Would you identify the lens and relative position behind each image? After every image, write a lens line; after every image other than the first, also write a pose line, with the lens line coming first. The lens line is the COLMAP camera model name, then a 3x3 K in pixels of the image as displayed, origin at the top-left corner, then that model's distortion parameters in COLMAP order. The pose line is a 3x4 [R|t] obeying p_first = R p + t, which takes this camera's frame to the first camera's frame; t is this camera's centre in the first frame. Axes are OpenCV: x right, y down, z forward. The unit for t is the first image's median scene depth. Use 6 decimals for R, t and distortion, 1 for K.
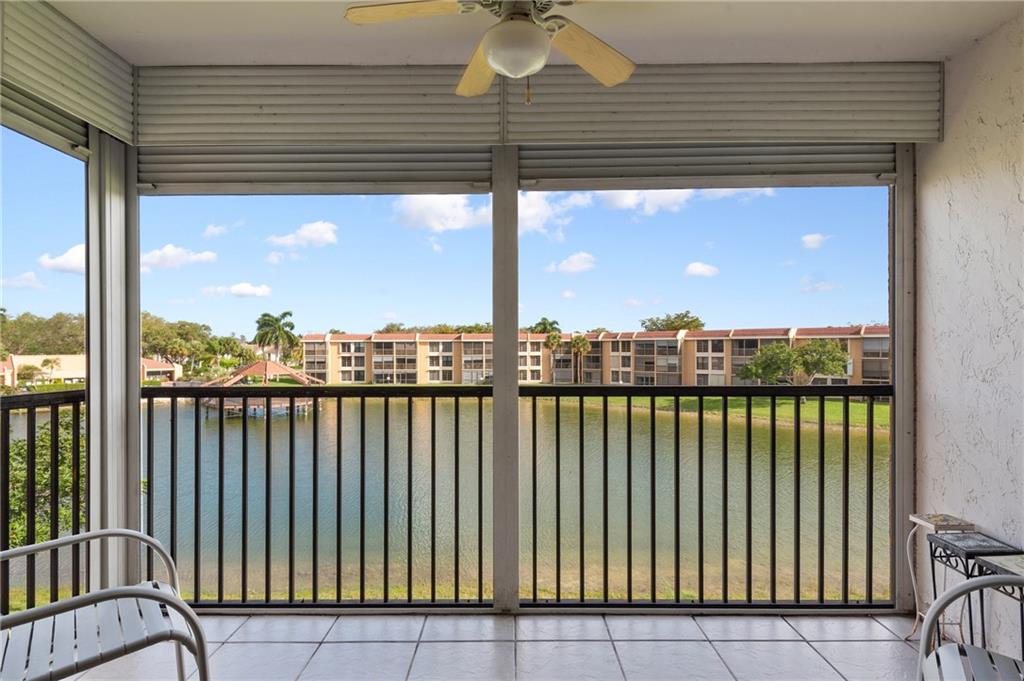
lens RADIAL K [[565.0, 0, 515.1], [0, 565.0, 343.9], [0, 0, 1]] dist [-0.000655, 0.000358]
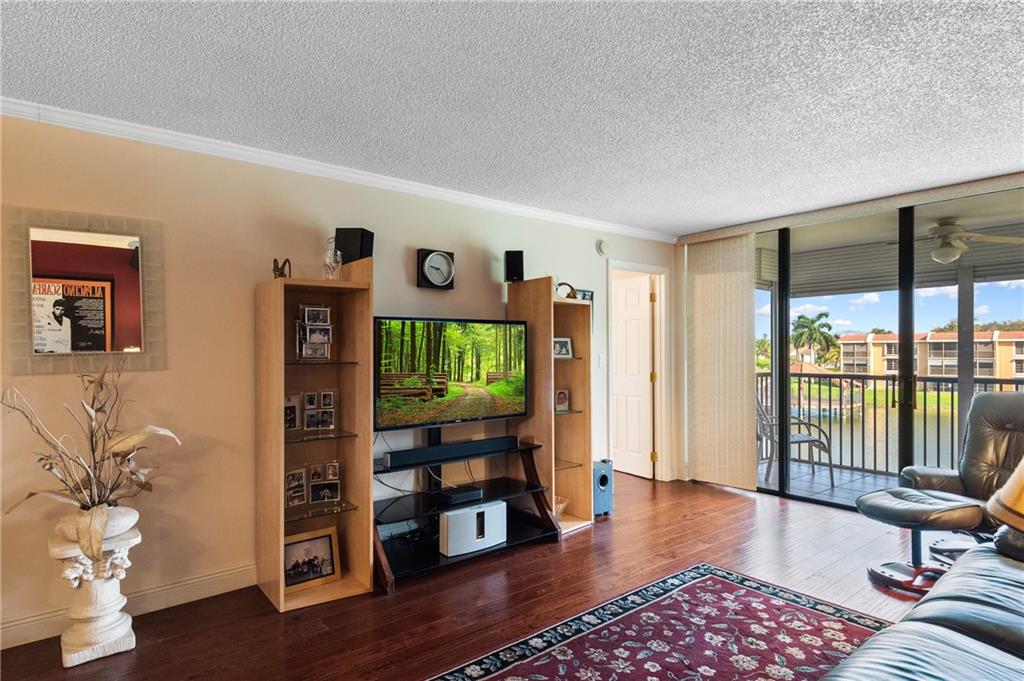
lens RADIAL K [[565.0, 0, 515.1], [0, 565.0, 343.9], [0, 0, 1]] dist [-0.000655, 0.000358]
pose [[0.636820, -0.007282, -0.770978, 0.089336], [0.004996, 0.999973, -0.005317, 0.002522], [0.770996, -0.000466, 0.636840, -0.281532]]
